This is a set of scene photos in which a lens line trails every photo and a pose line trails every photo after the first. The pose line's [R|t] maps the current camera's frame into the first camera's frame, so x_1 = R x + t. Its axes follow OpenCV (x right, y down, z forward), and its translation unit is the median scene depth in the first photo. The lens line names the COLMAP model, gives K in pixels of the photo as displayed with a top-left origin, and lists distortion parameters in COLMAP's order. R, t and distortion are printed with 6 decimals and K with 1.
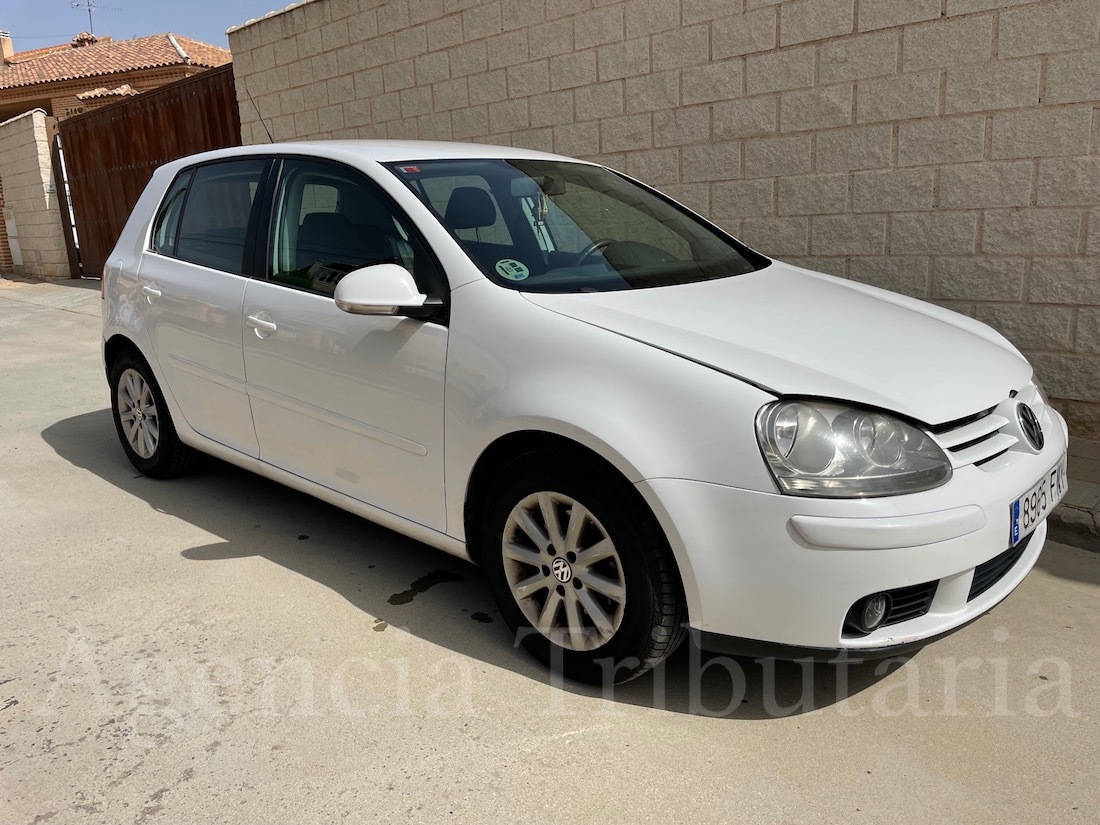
lens RADIAL K [[843.3, 0, 537.8], [0, 843.3, 403.5], [0, 0, 1]] dist [0.091326, -0.128665]
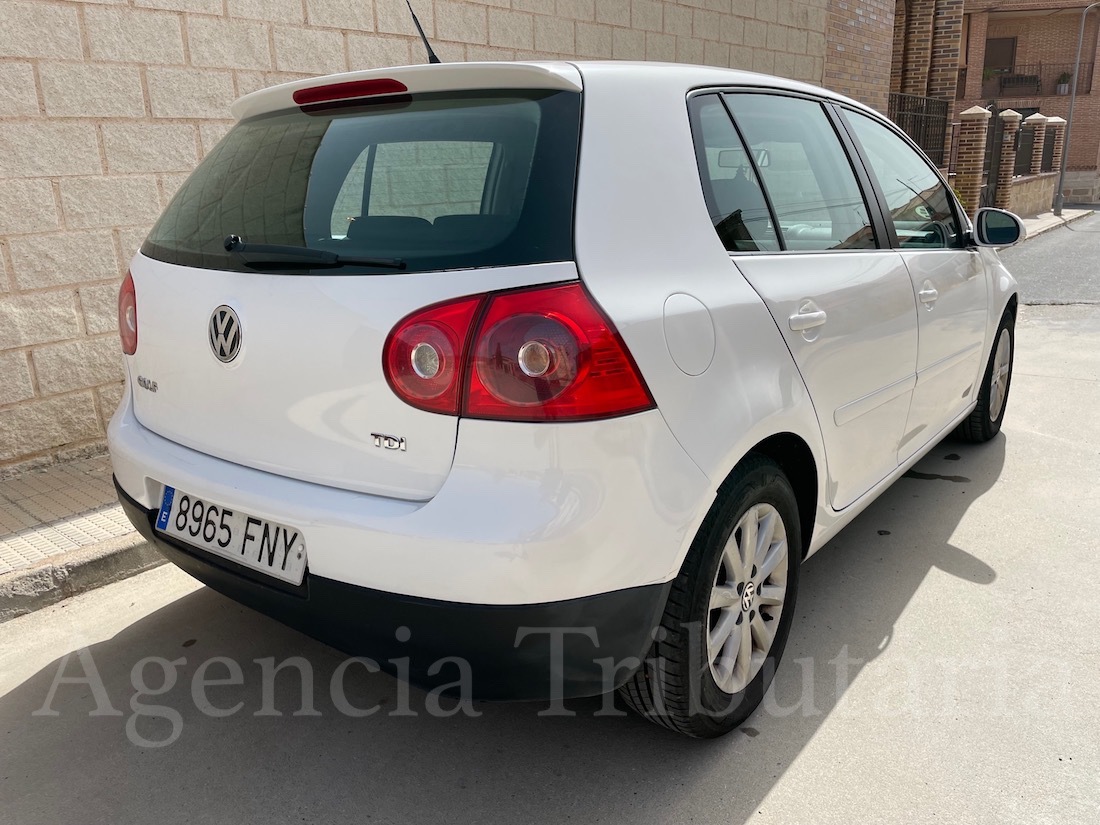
lens RADIAL K [[843.3, 0, 546.8], [0, 843.3, 417.7], [0, 0, 1]] dist [0.091326, -0.128665]
pose [[-0.099412, -0.237400, 0.966312, -0.812701], [0.263545, 0.930160, 0.255631, -0.211314], [-0.959511, 0.280079, -0.029904, 0.996957]]
